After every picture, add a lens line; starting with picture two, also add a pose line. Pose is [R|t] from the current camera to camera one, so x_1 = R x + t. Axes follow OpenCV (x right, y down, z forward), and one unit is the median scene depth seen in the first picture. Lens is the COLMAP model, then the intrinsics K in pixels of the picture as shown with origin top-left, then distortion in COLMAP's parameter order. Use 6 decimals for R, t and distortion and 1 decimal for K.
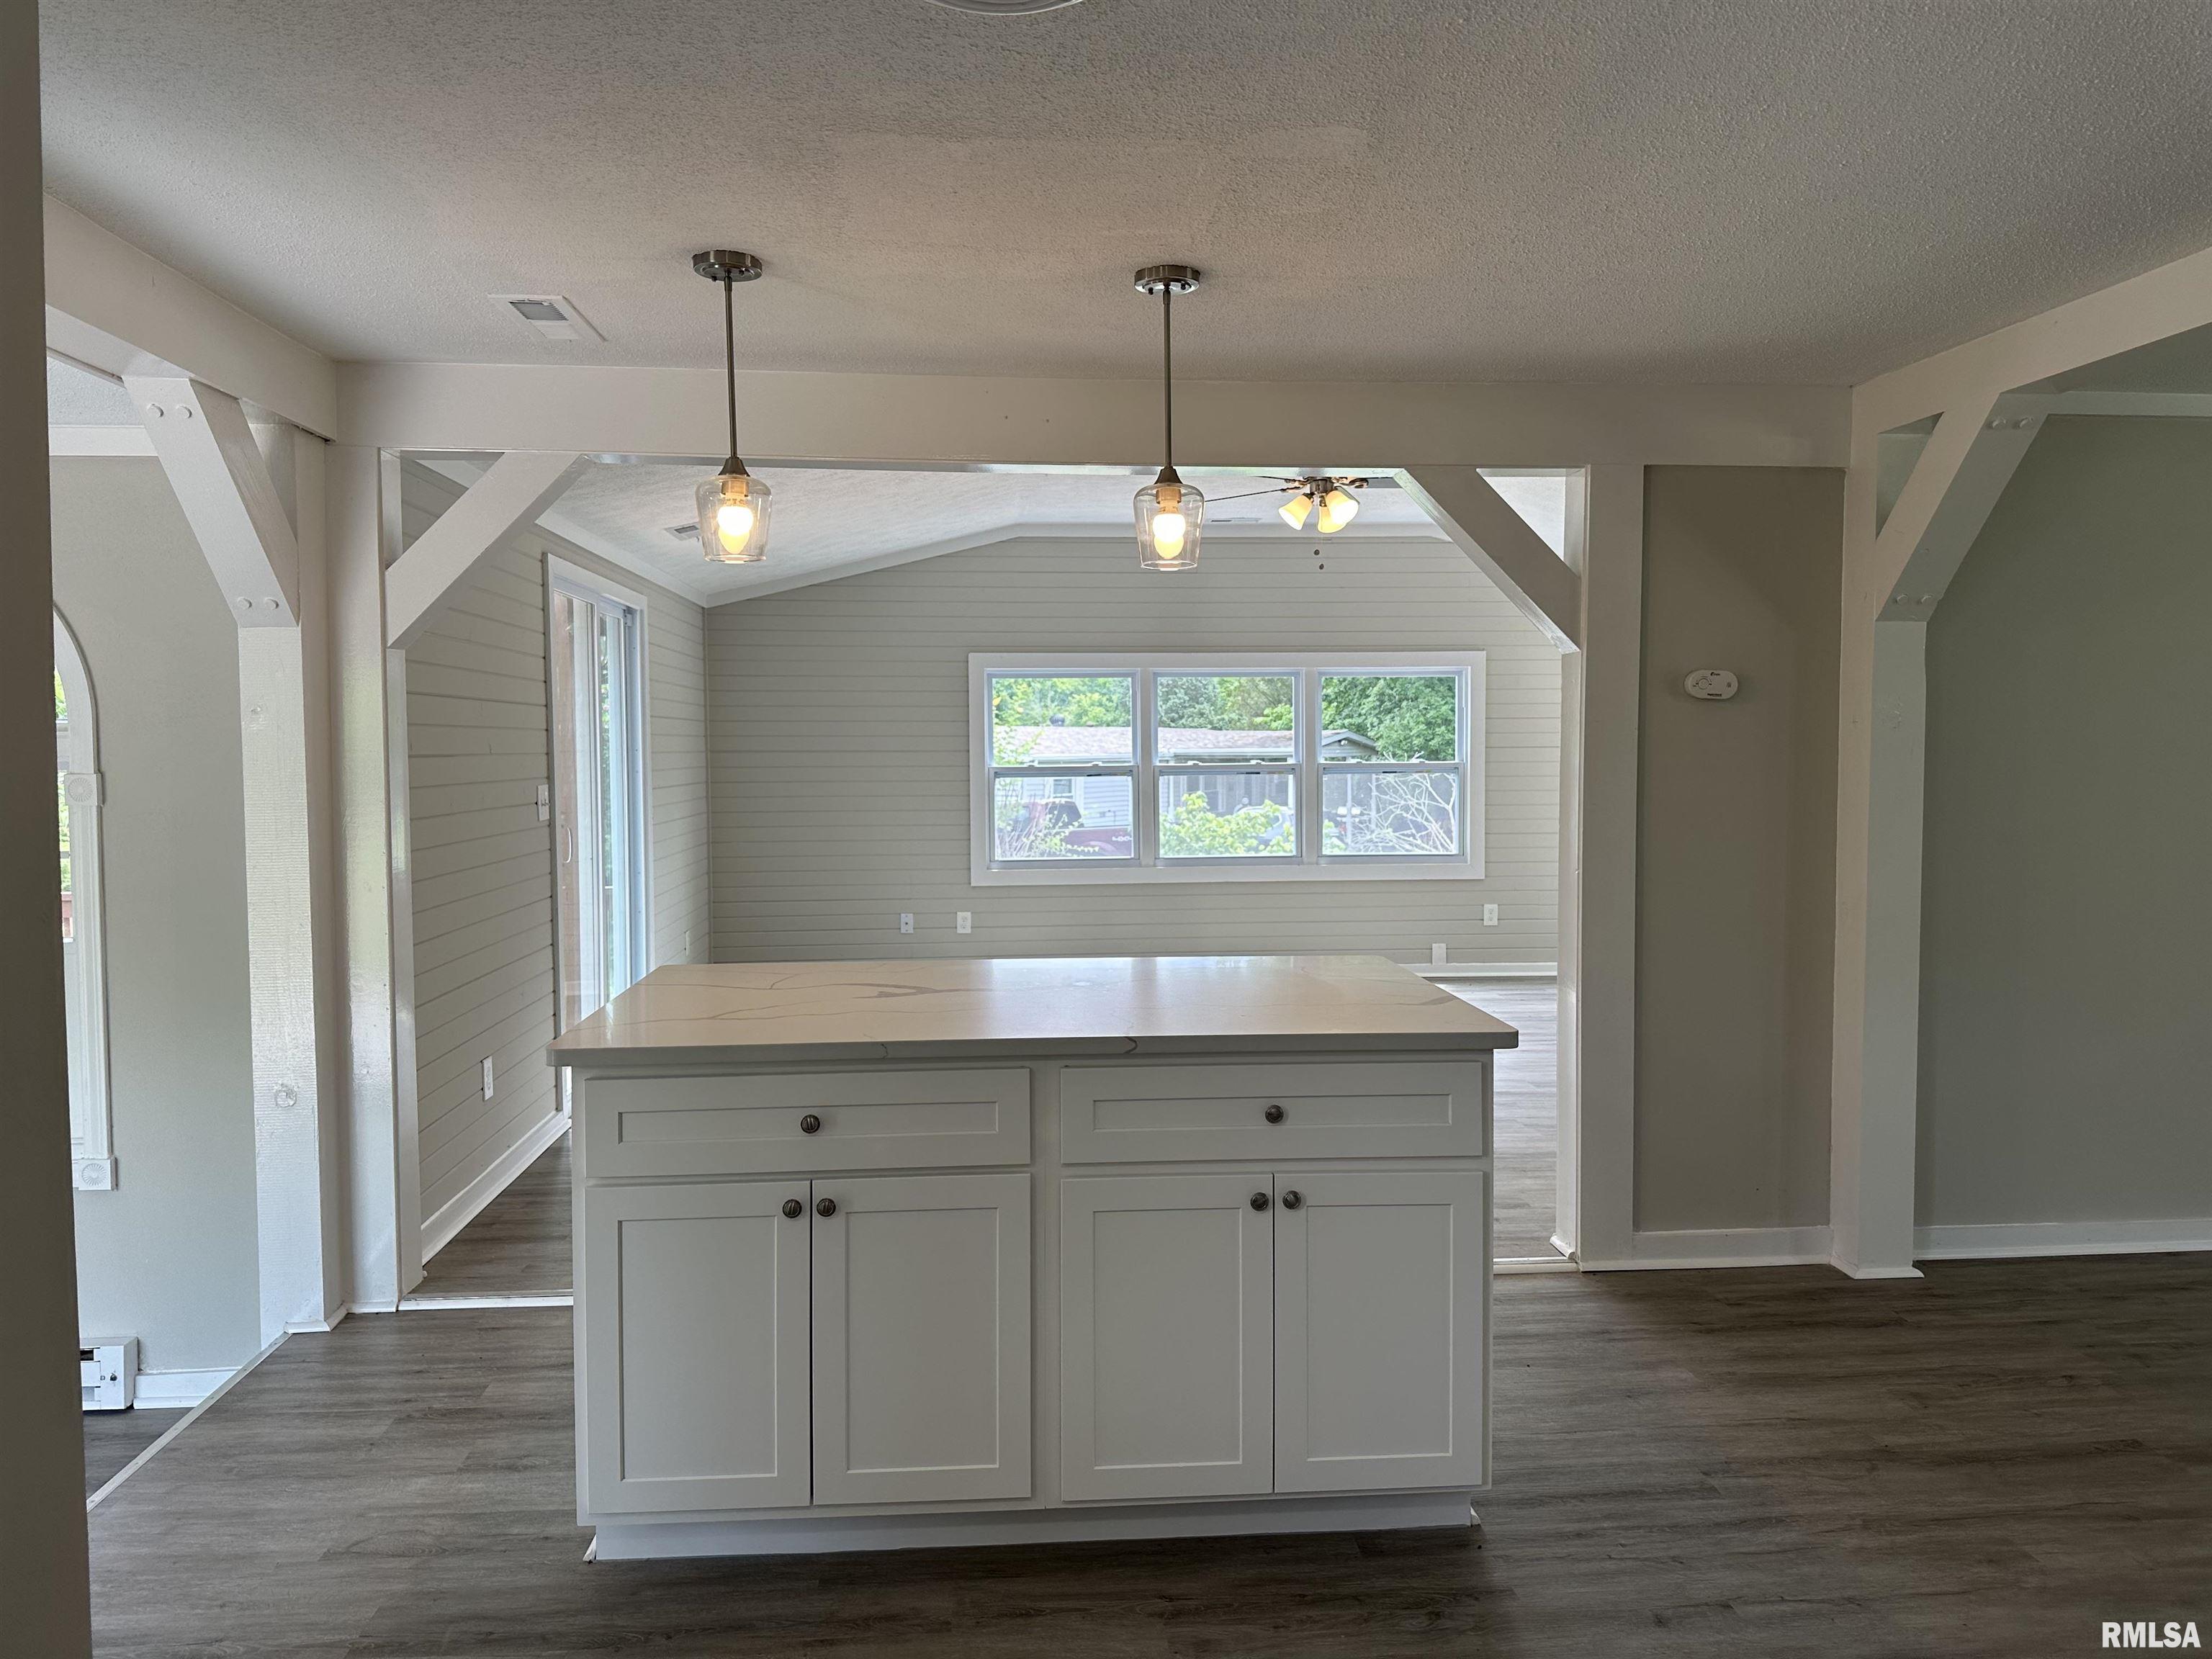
lens RADIAL K [[1583.9, 0, 1106.0], [0, 1583.9, 829.5], [0, 0, 1]] dist [0.108460, -0.159153]
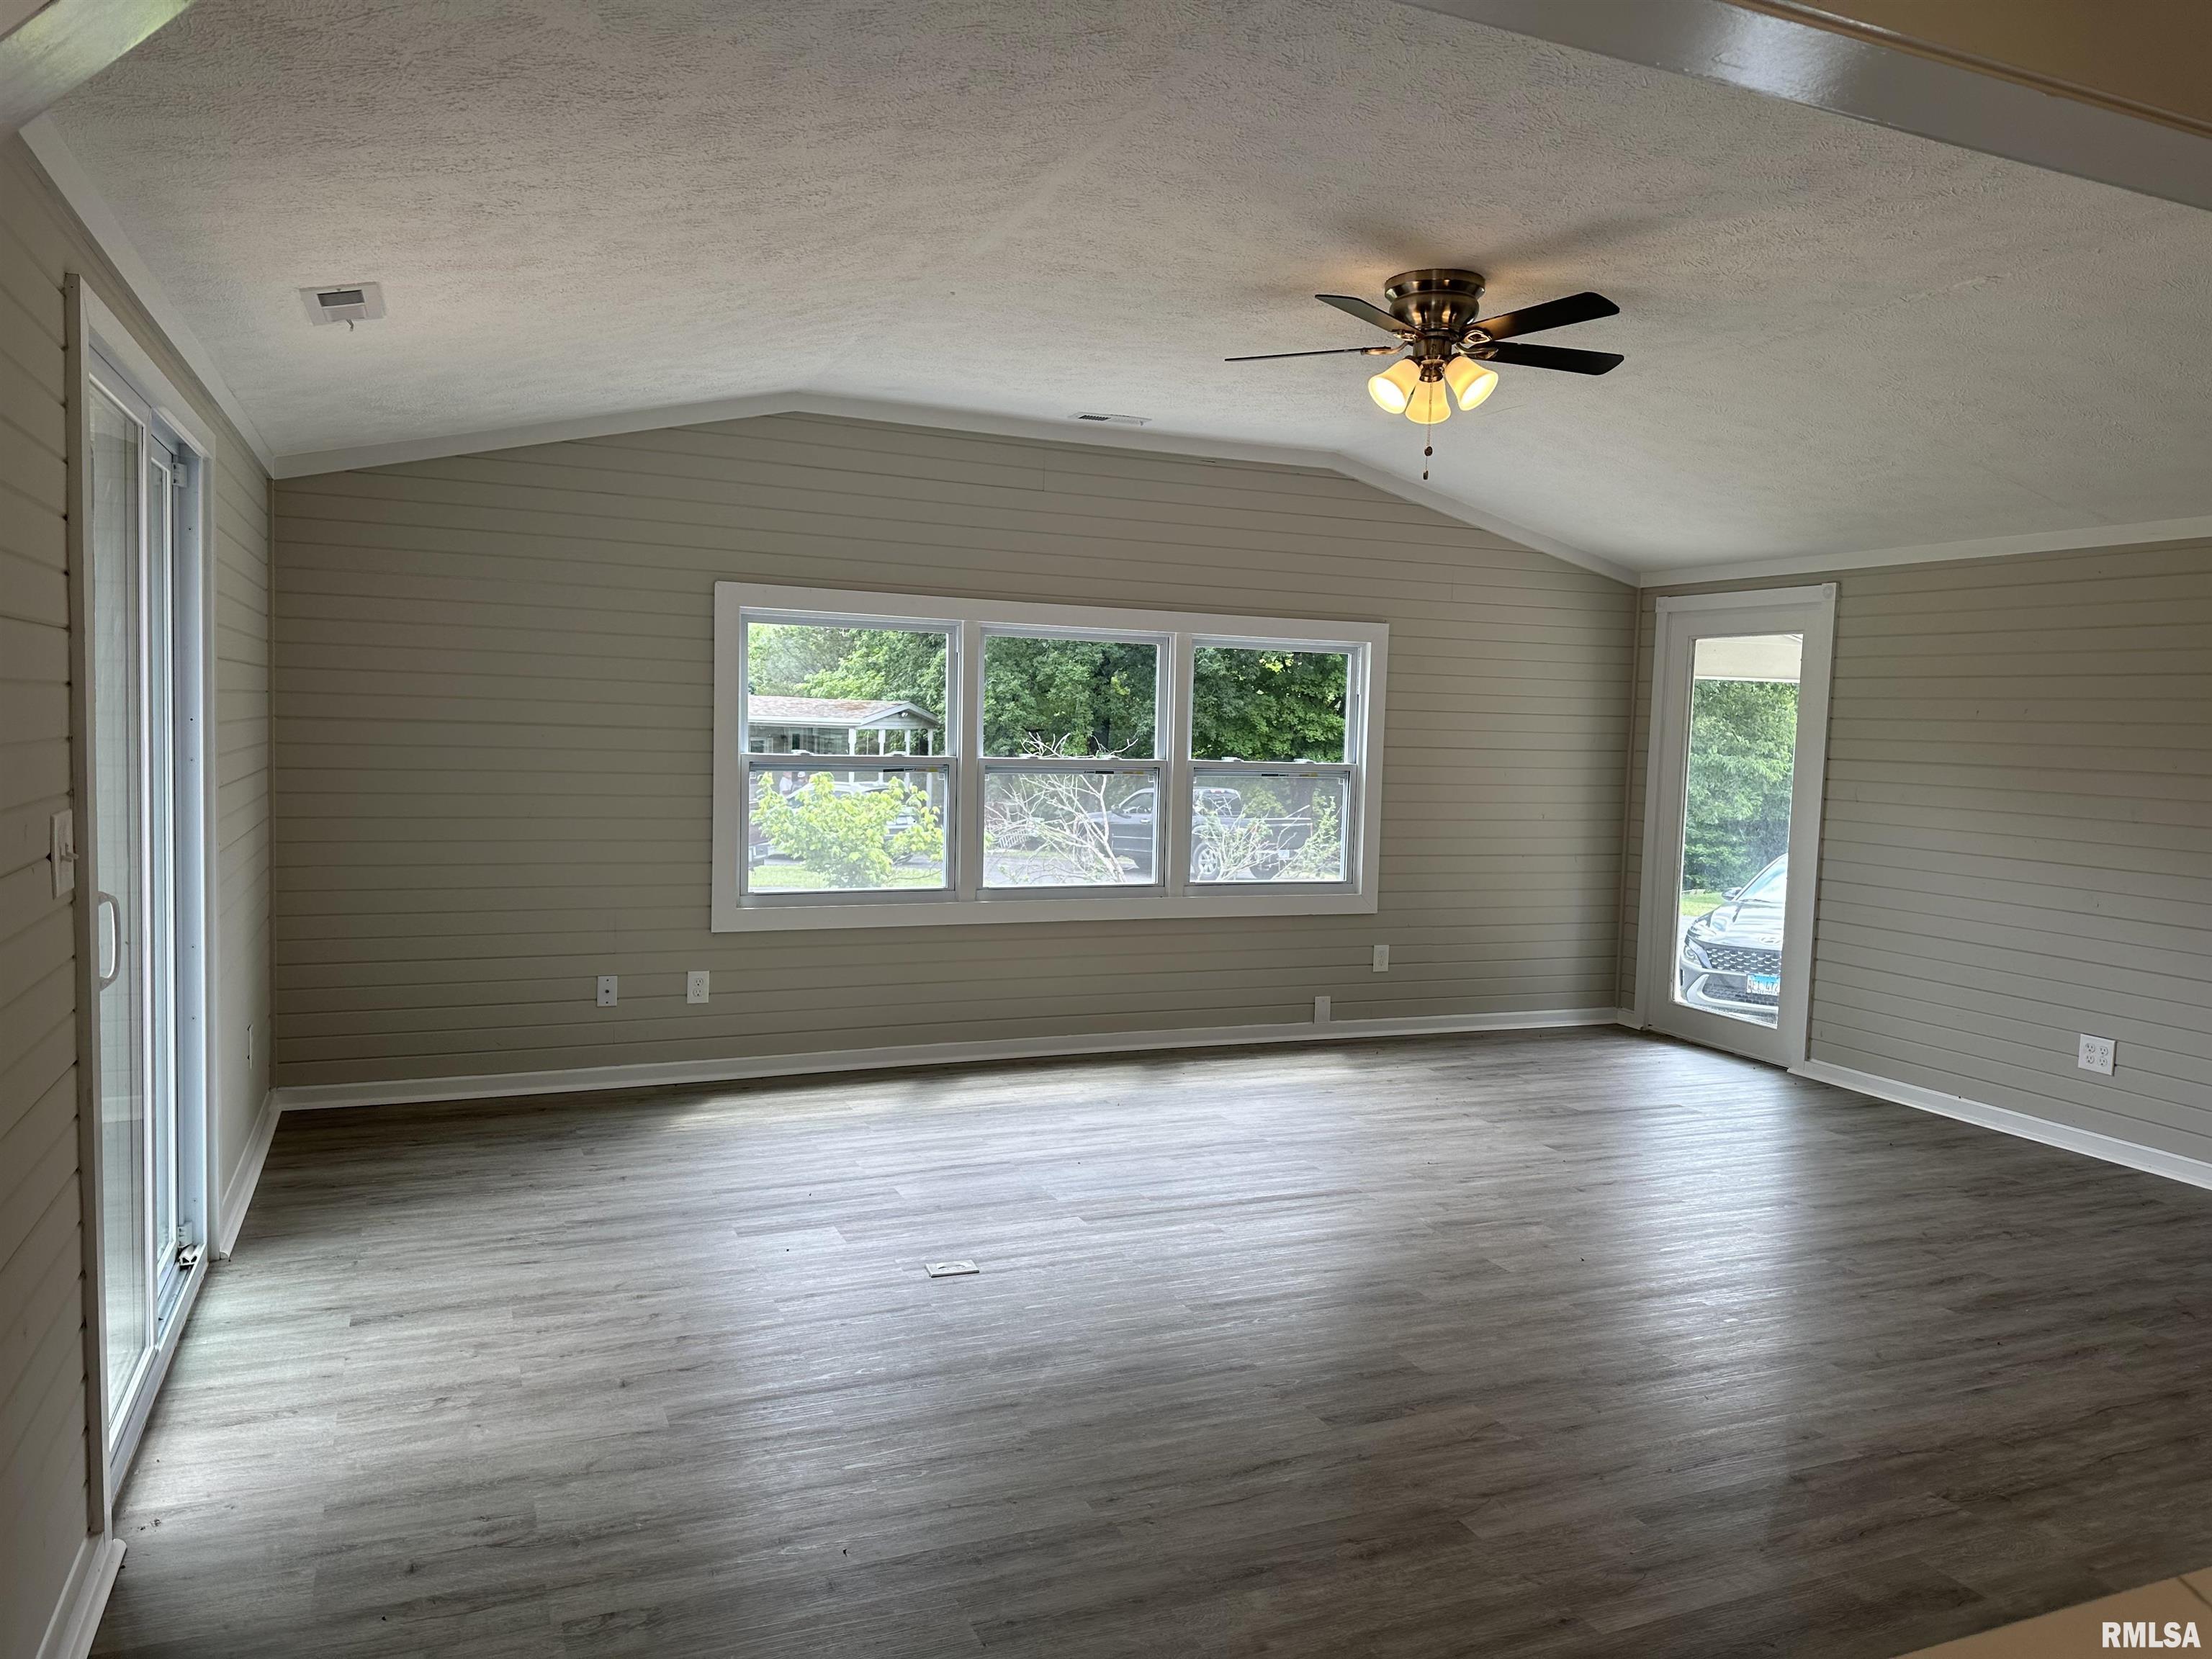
lens RADIAL K [[1583.0, 0, 1150.5], [0, 1583.0, 820.4], [0, 0, 1]] dist [0.053047, -0.079951]
pose [[0.941105, 0.013234, 0.337856, -0.134415], [-0.017879, 0.999784, 0.010639, -0.021240], [-0.337642, -0.016053, 0.941138, 0.303781]]
